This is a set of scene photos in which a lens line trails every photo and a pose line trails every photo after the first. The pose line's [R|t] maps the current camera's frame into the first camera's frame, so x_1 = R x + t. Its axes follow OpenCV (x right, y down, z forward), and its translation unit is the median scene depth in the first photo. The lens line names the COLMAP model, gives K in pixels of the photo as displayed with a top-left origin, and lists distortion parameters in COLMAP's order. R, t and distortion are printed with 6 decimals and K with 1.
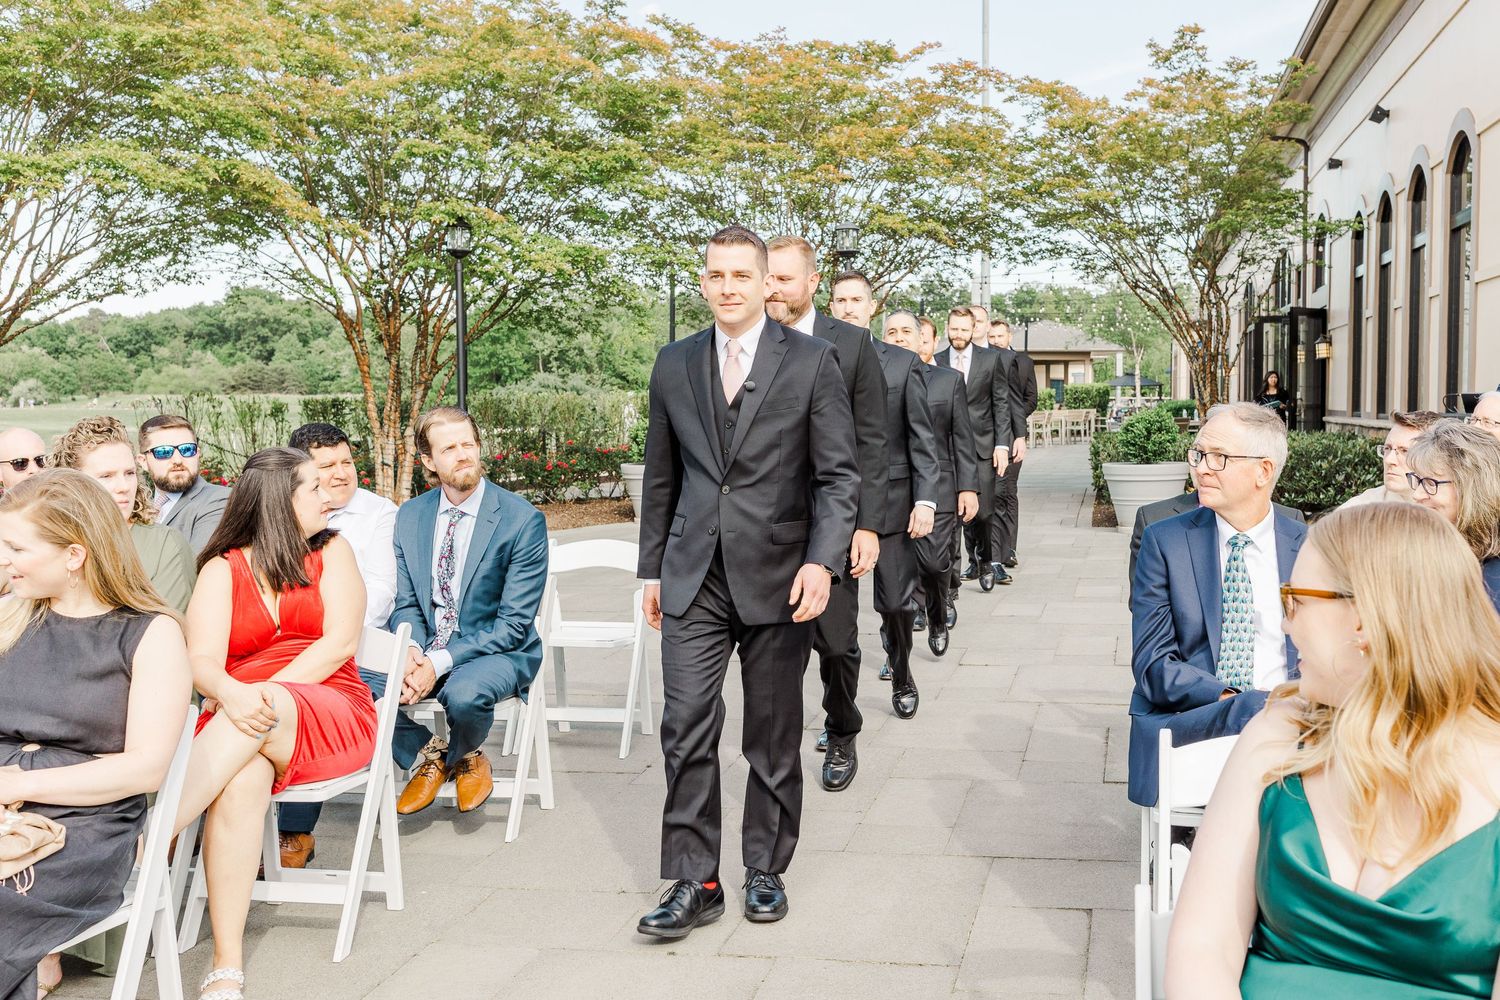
lens RADIAL K [[1439.2, 0, 750.0], [0, 1439.2, 500.0], [0, 0, 1]] dist [0.021874, -0.005256]
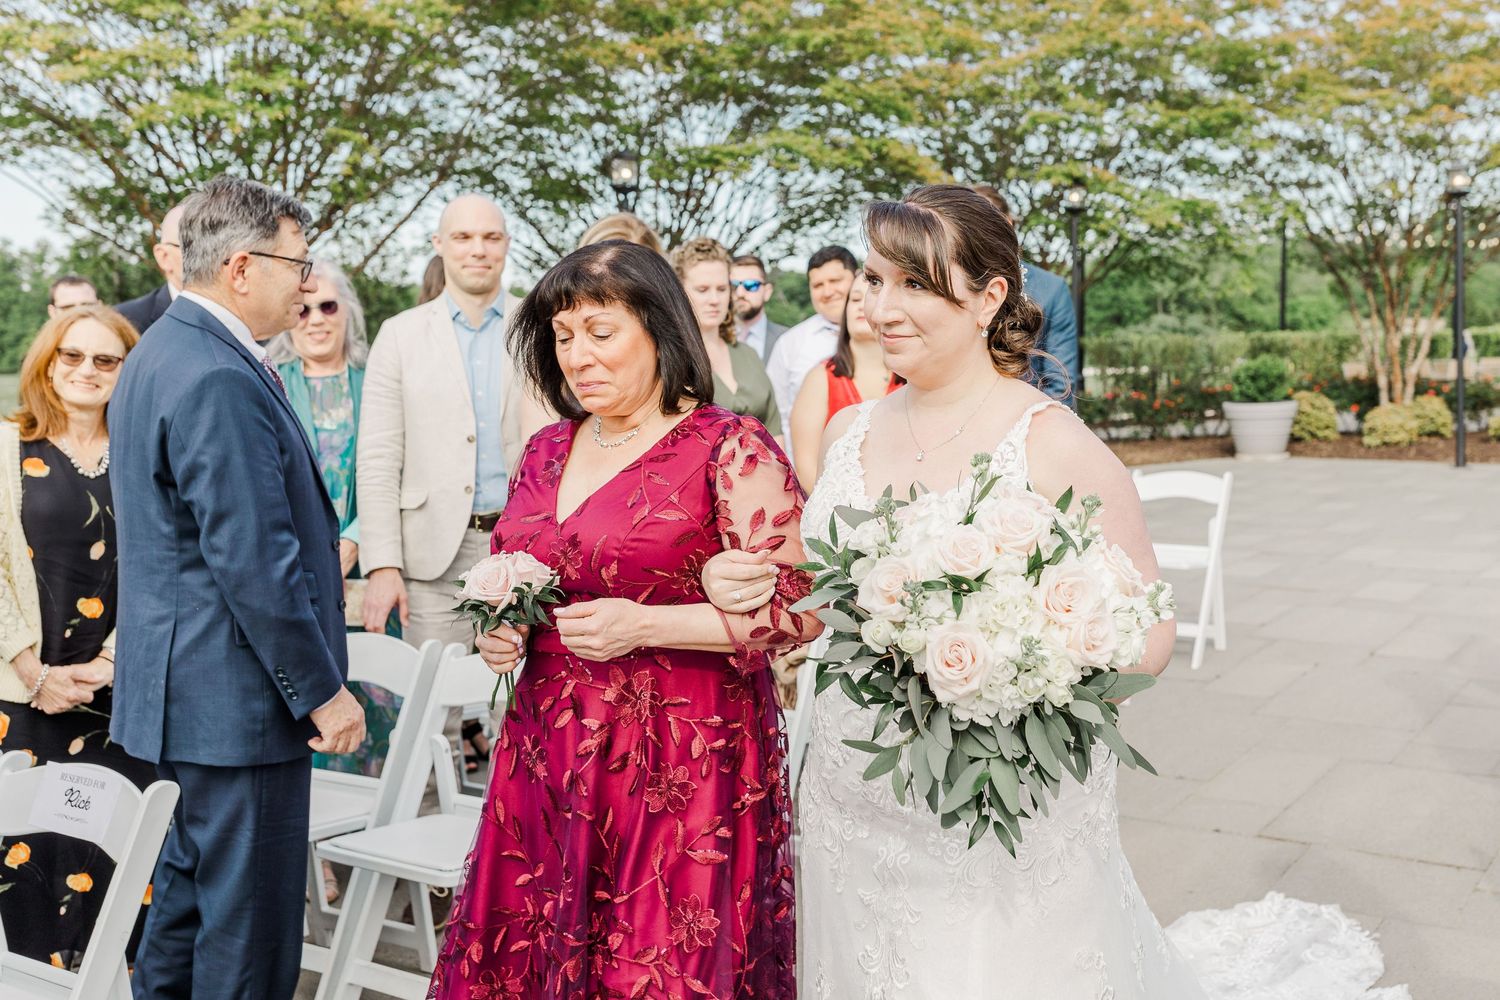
lens RADIAL K [[1439.2, 0, 750.0], [0, 1439.2, 500.0], [0, 0, 1]] dist [0.021874, -0.005256]
pose [[0.904945, 0.034117, -0.424158, 0.044358], [-0.015302, 0.998745, 0.047685, 0.000542], [0.425252, -0.036661, 0.904332, -0.099526]]
